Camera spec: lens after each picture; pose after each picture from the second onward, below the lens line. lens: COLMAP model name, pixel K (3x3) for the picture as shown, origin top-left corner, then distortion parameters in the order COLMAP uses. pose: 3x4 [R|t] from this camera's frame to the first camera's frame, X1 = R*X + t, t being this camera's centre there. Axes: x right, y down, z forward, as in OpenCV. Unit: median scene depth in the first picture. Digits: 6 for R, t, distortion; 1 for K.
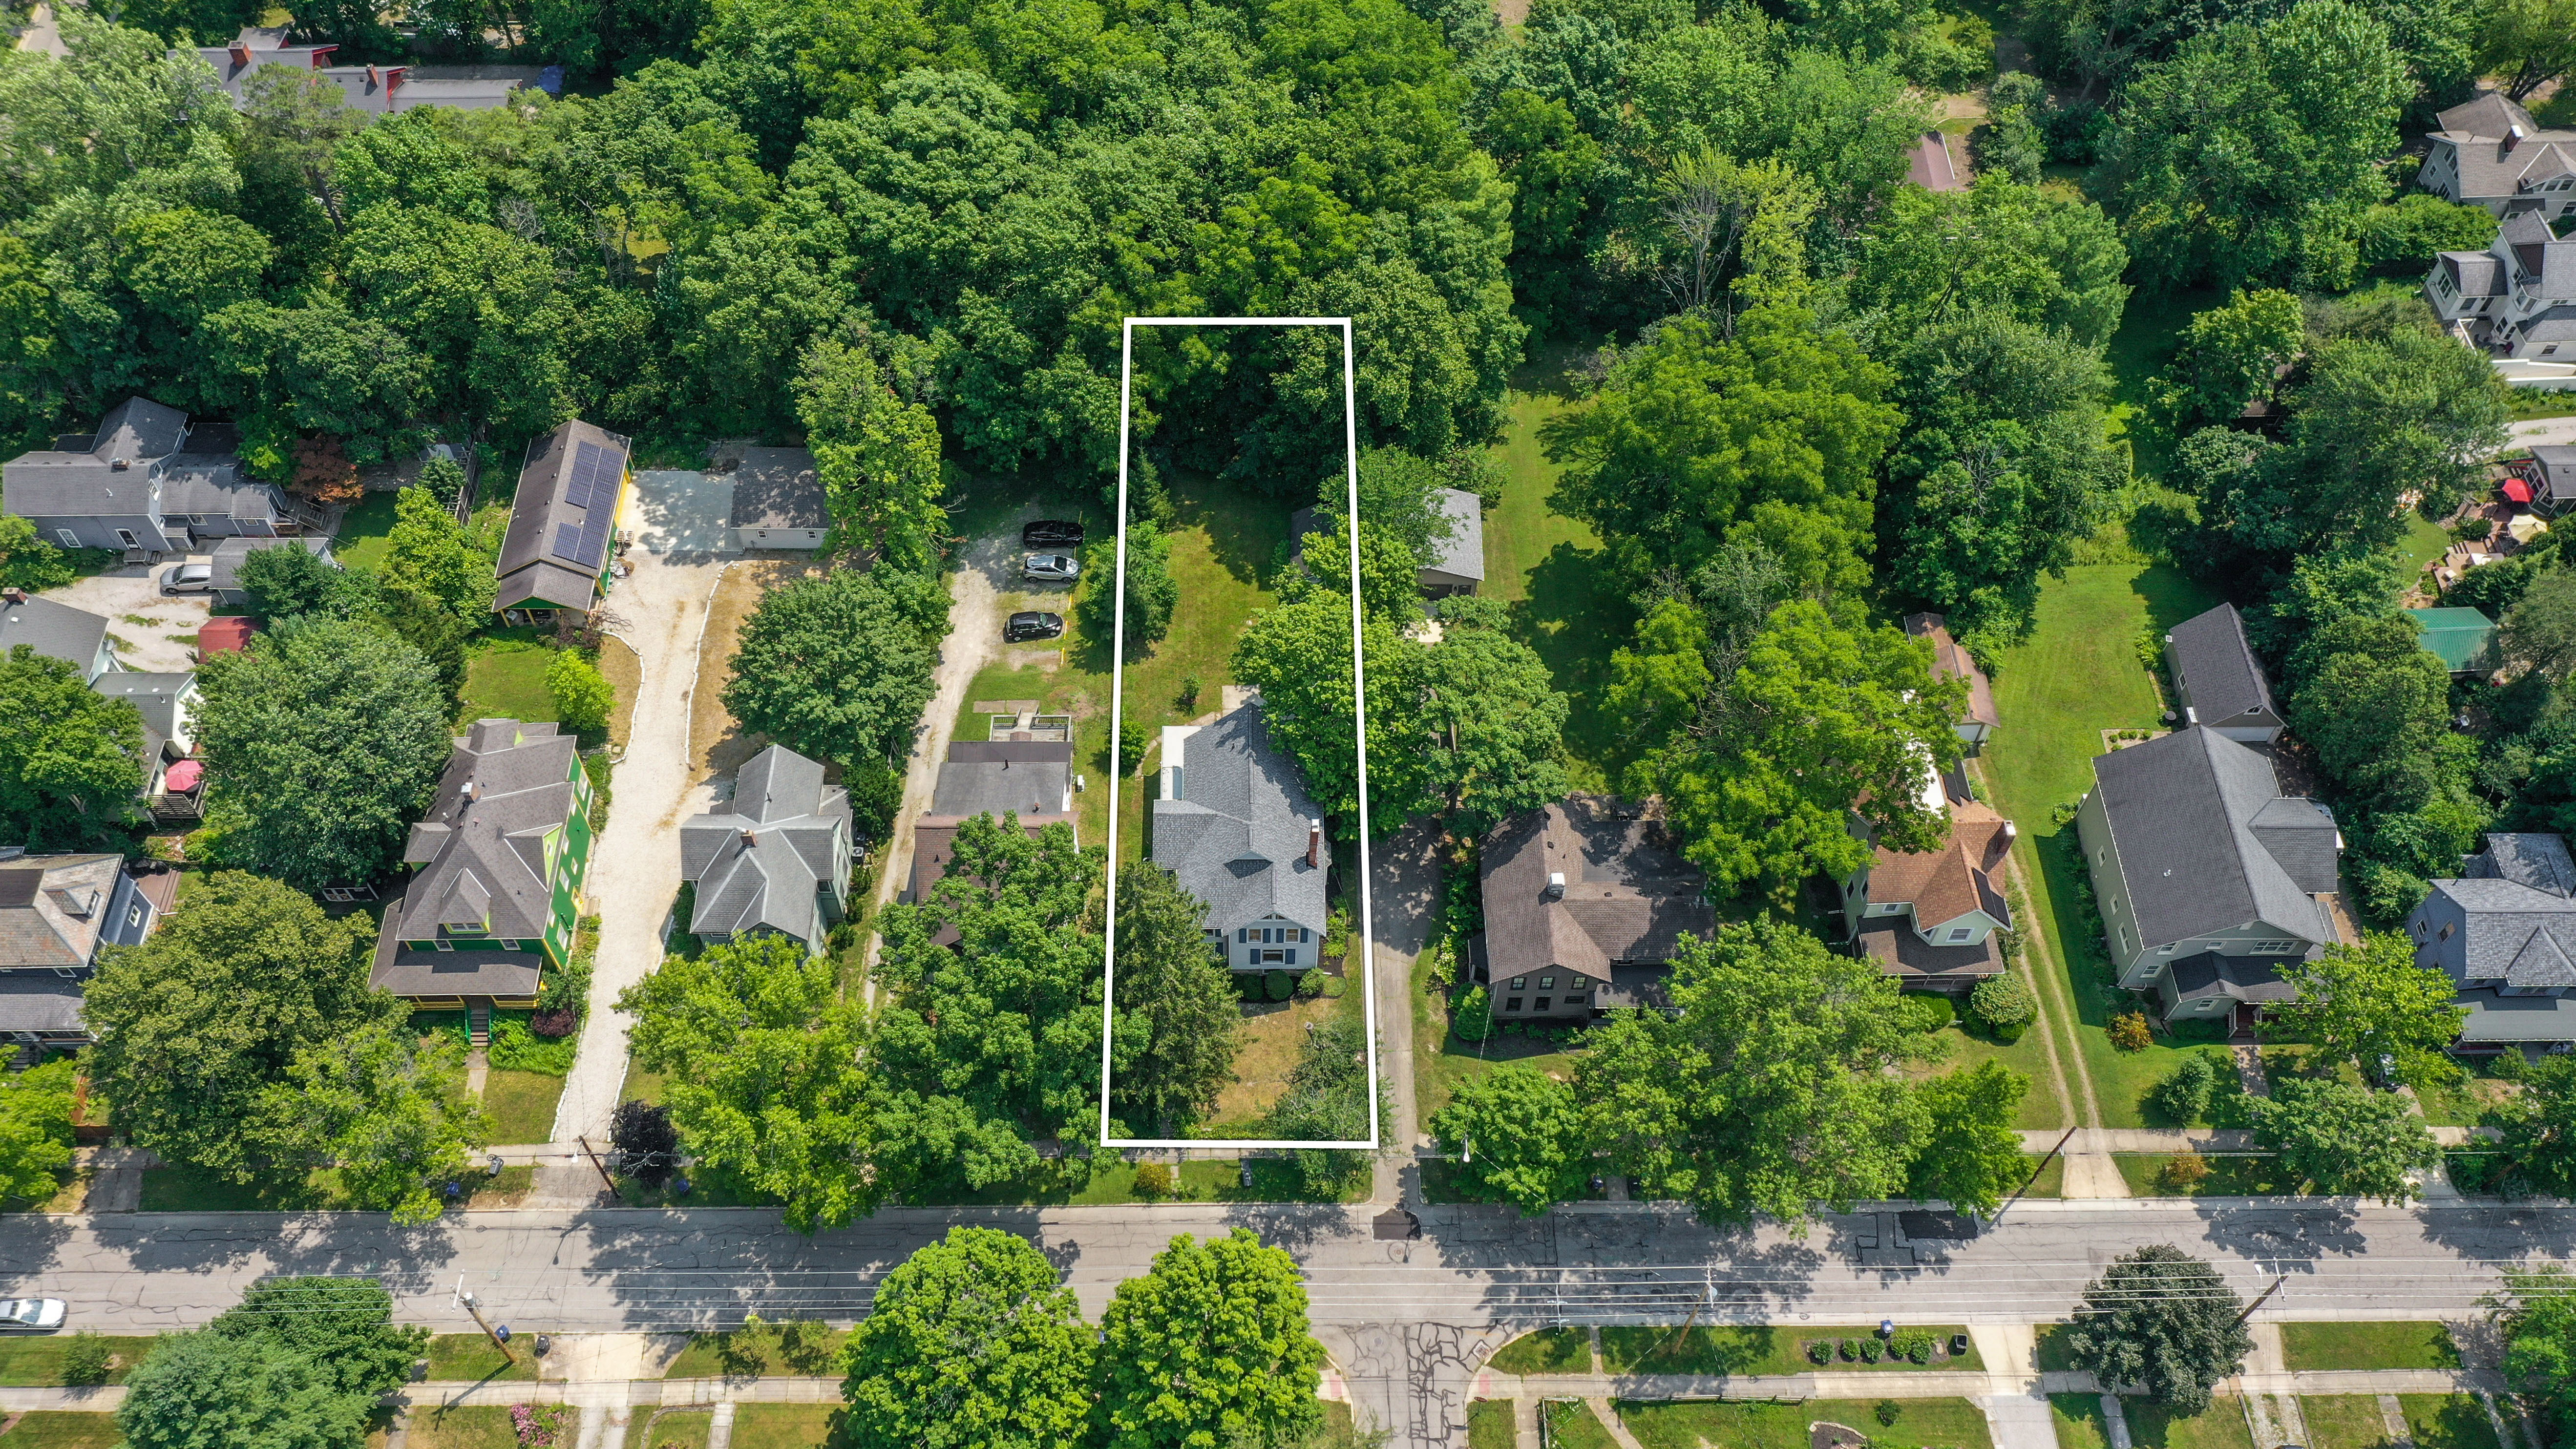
lens RADIAL K [[2091.8, 0, 1229.2], [0, 2091.8, 721.1], [0, 0, 1]] dist [0.016814, -0.001650]
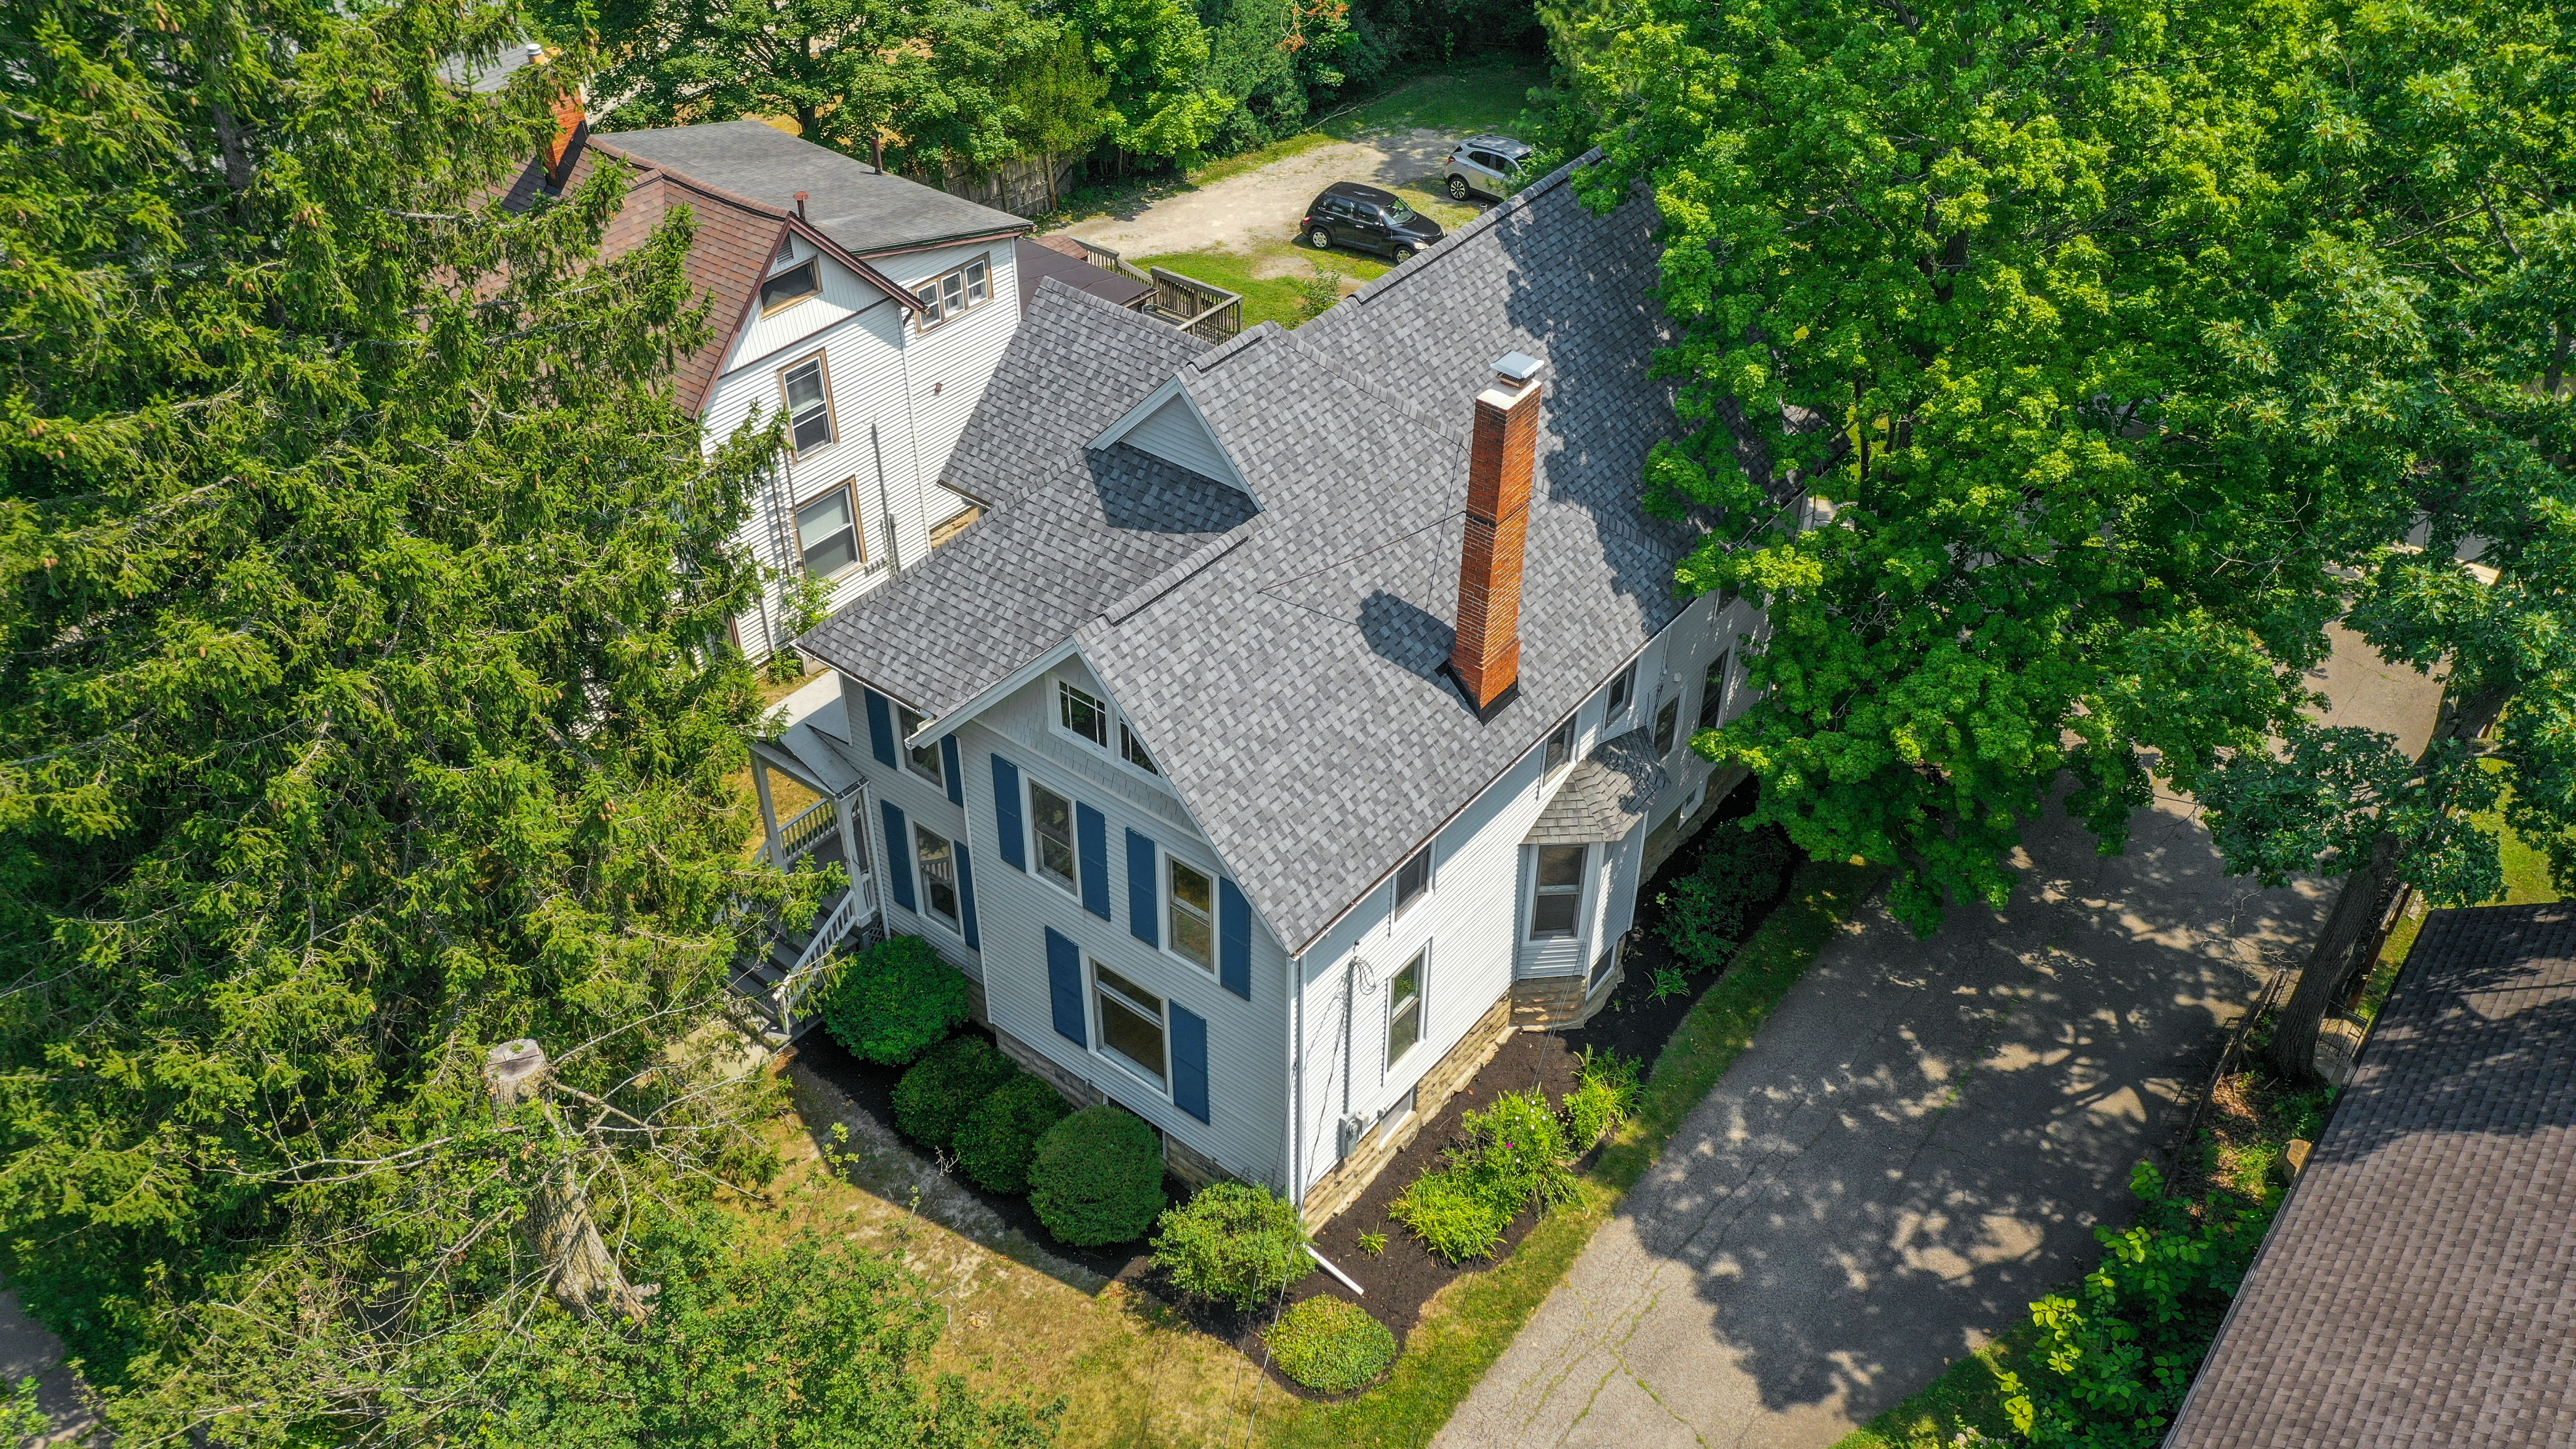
lens RADIAL K [[2026.3, 0, 1288.0], [0, 2026.3, 724.5], [0, 0, 1]] dist [0.000475, 0.005159]
pose [[0.785471, 0.385191, -0.484421, 0.115197], [-0.513010, 0.843061, -0.161459, 0.105942], [0.346203, 0.375334, 0.859807, 0.778018]]
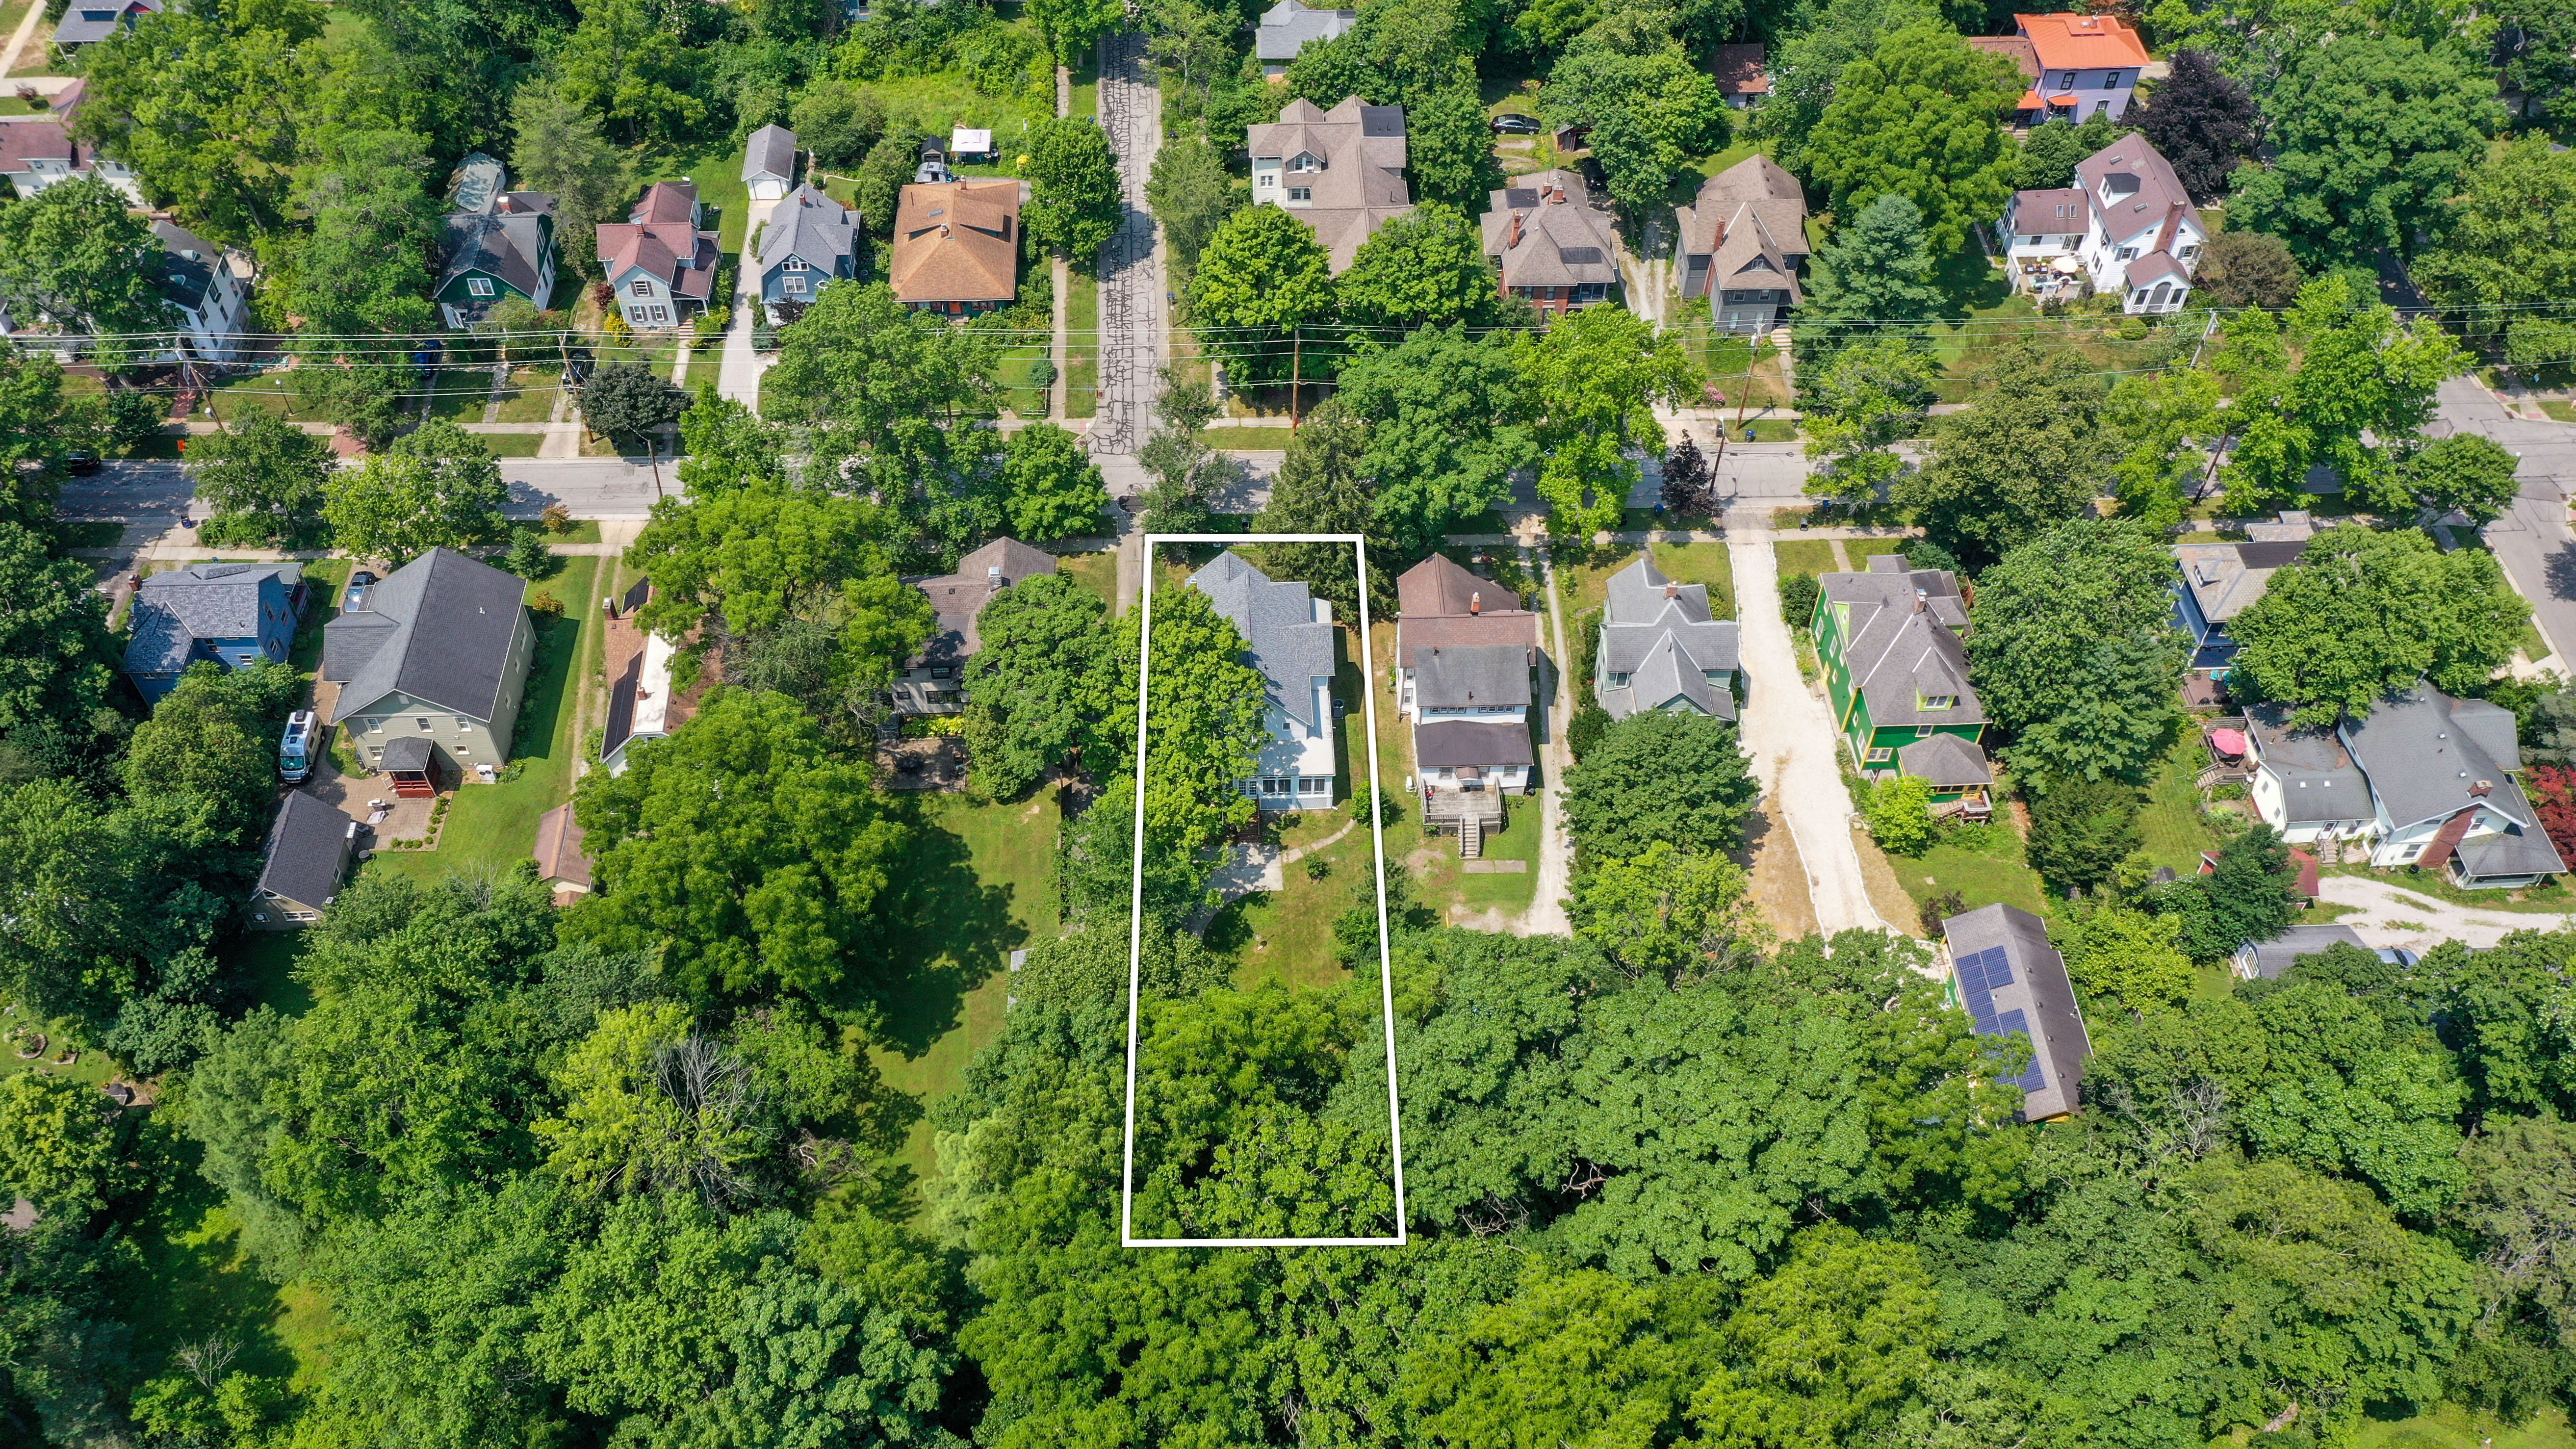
lens RADIAL K [[2097.7, 0, 1288.0], [0, 2097.7, 724.5], [0, 0, 1]] dist [0.004323, 0.004963]
pose [[-0.999410, 0.024126, -0.024446, 0.018363], [-0.030105, -0.272713, 0.961624, -1.036074], [0.016533, 0.961793, 0.273279, 0.692171]]
